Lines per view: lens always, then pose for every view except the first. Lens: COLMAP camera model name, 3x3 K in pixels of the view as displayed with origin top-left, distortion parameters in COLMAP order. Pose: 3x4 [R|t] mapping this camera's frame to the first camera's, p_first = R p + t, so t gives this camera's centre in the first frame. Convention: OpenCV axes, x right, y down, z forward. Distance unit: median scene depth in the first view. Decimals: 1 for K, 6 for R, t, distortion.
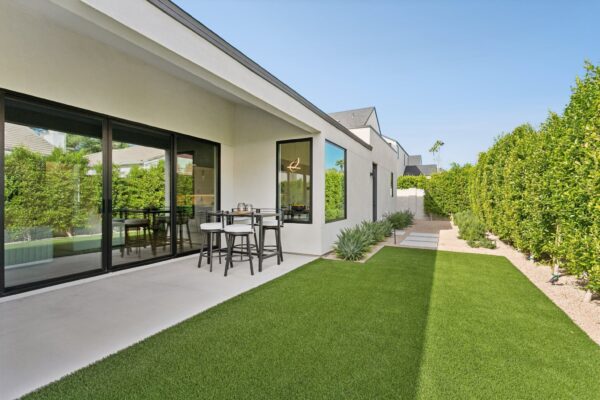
lens RADIAL K [[282.6, 0, 300.0], [0, 282.6, 198.6], [0, 0, 1]] dist [-0.002512, 0.000720]
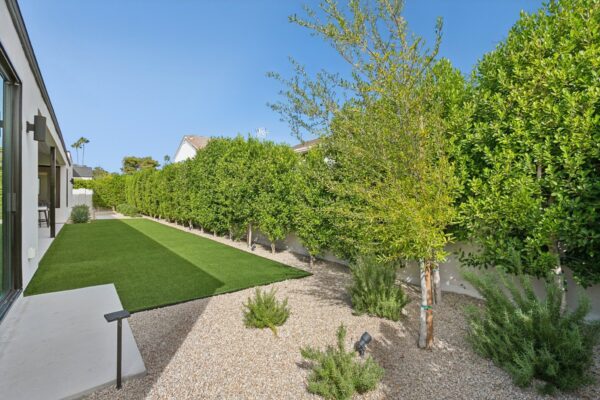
lens RADIAL K [[282.6, 0, 300.6], [0, 282.6, 198.6], [0, 0, 1]] dist [-0.002512, 0.000720]
pose [[0.425879, -0.002276, 0.904777, -0.412464], [-0.003464, 0.999985, 0.004146, 0.002786], [-0.904773, -0.004900, 0.425865, -0.565160]]
